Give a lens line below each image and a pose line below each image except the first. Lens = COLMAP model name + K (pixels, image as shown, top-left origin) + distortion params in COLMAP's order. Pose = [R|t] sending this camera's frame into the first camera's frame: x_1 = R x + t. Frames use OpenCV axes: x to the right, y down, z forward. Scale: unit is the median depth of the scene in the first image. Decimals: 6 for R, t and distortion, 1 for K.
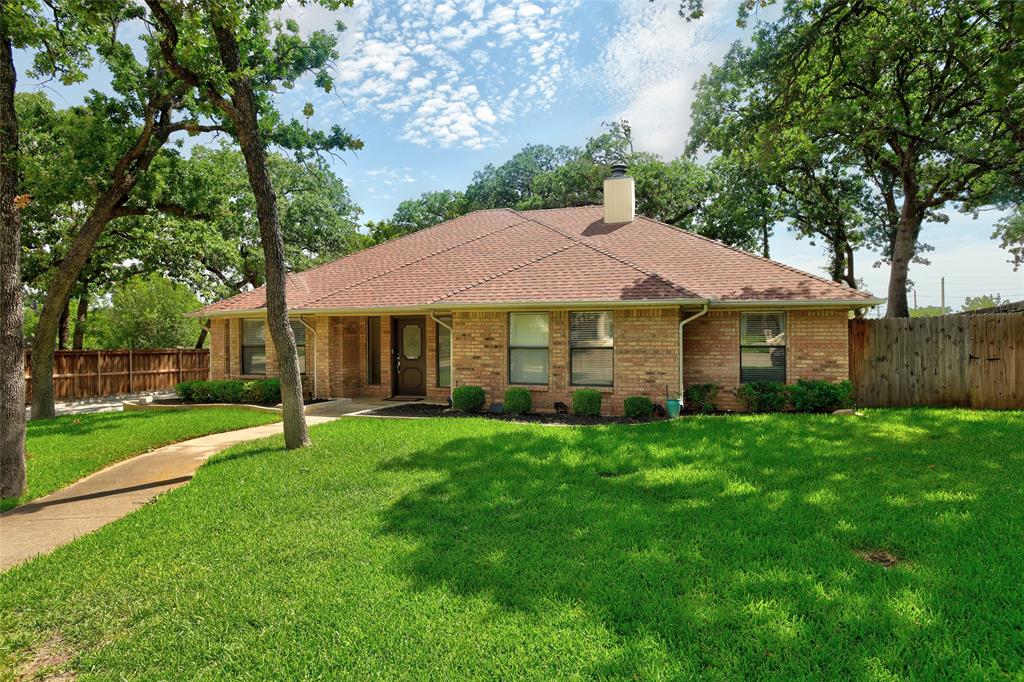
lens RADIAL K [[584.4, 0, 512.1], [0, 584.4, 341.8], [0, 0, 1]] dist [-0.004683, -0.000732]
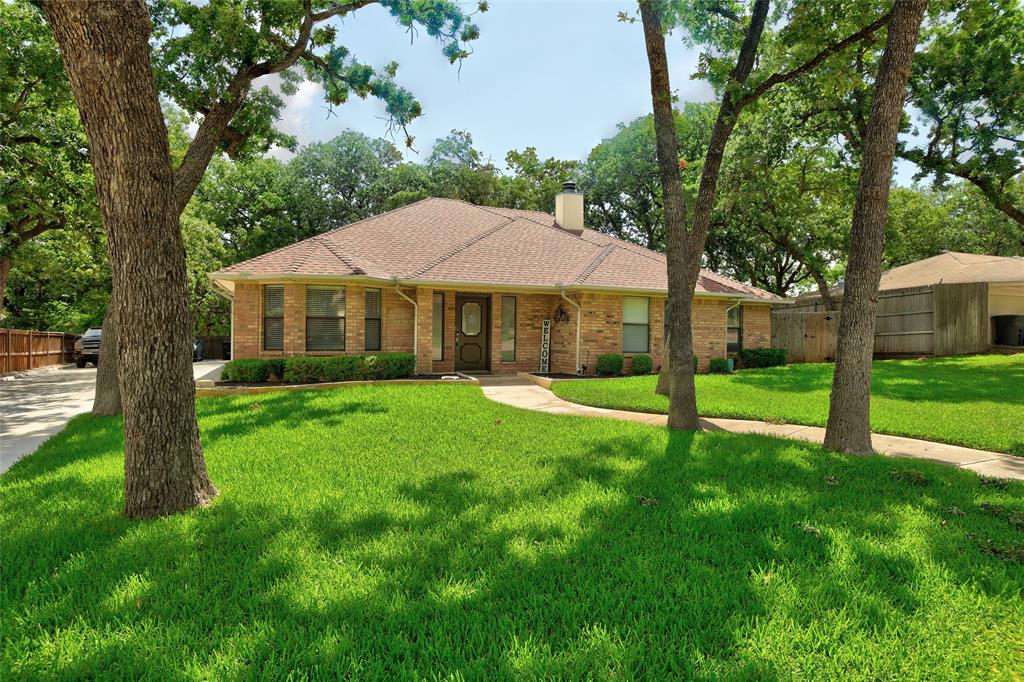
lens RADIAL K [[584.4, 0, 512.1], [0, 584.4, 341.6], [0, 0, 1]] dist [-0.004683, -0.000732]
pose [[0.760045, 0.009634, 0.649799, -0.983982], [-0.009198, 0.999949, -0.004068, 0.054391], [-0.649805, -0.002885, 0.760096, 0.193730]]
